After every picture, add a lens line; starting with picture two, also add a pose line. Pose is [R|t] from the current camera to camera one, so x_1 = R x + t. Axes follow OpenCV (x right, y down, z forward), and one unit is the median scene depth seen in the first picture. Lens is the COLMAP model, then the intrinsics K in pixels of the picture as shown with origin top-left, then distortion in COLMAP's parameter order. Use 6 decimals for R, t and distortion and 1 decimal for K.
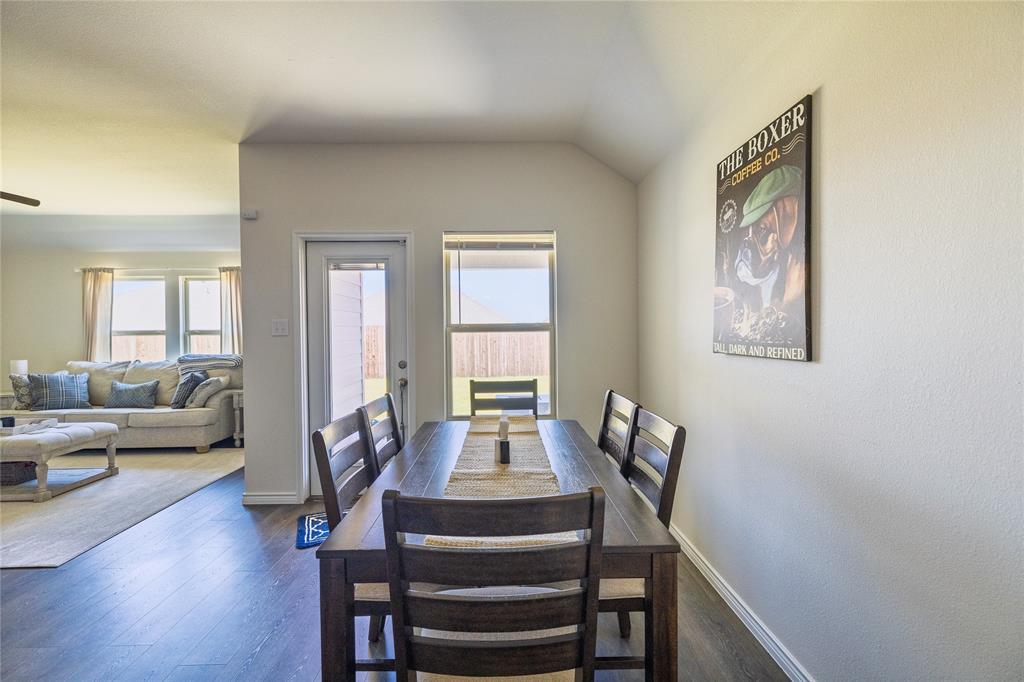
lens RADIAL K [[430.9, 0, 507.7], [0, 430.9, 335.2], [0, 0, 1]] dist [0.001463, 0.000099]
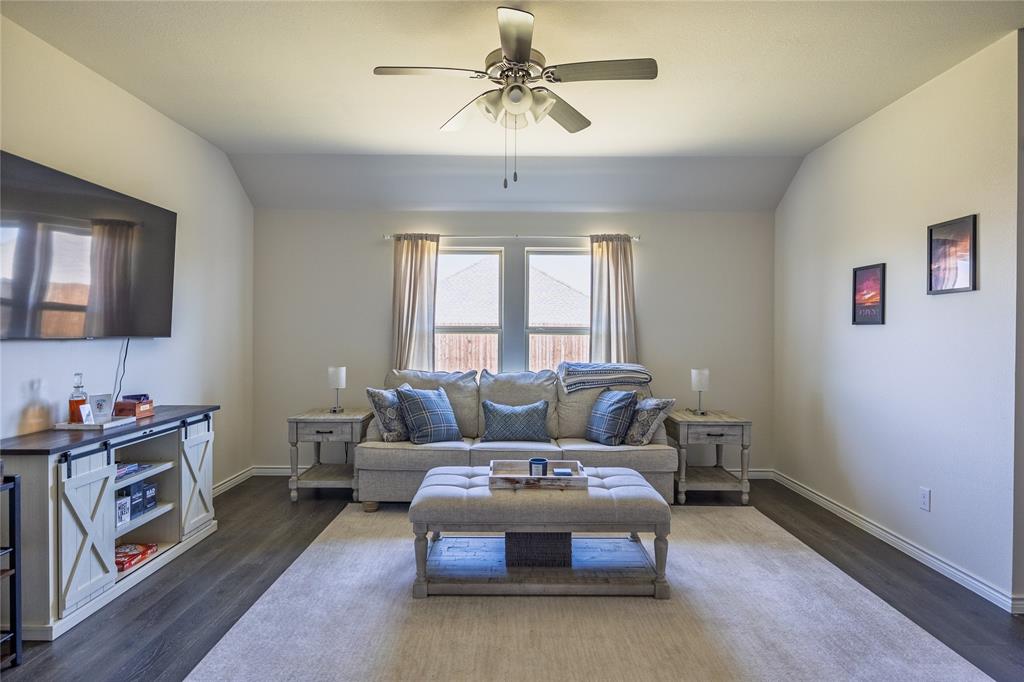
lens RADIAL K [[570.8, 0, 509.4], [0, 570.8, 336.2], [0, 0, 1]] dist [0.002979, -0.000013]
pose [[0.999583, 0.015966, -0.024041, -0.774511], [-0.016072, 0.999862, -0.004222, 0.007774], [0.023970, 0.004606, 0.999702, 0.096720]]
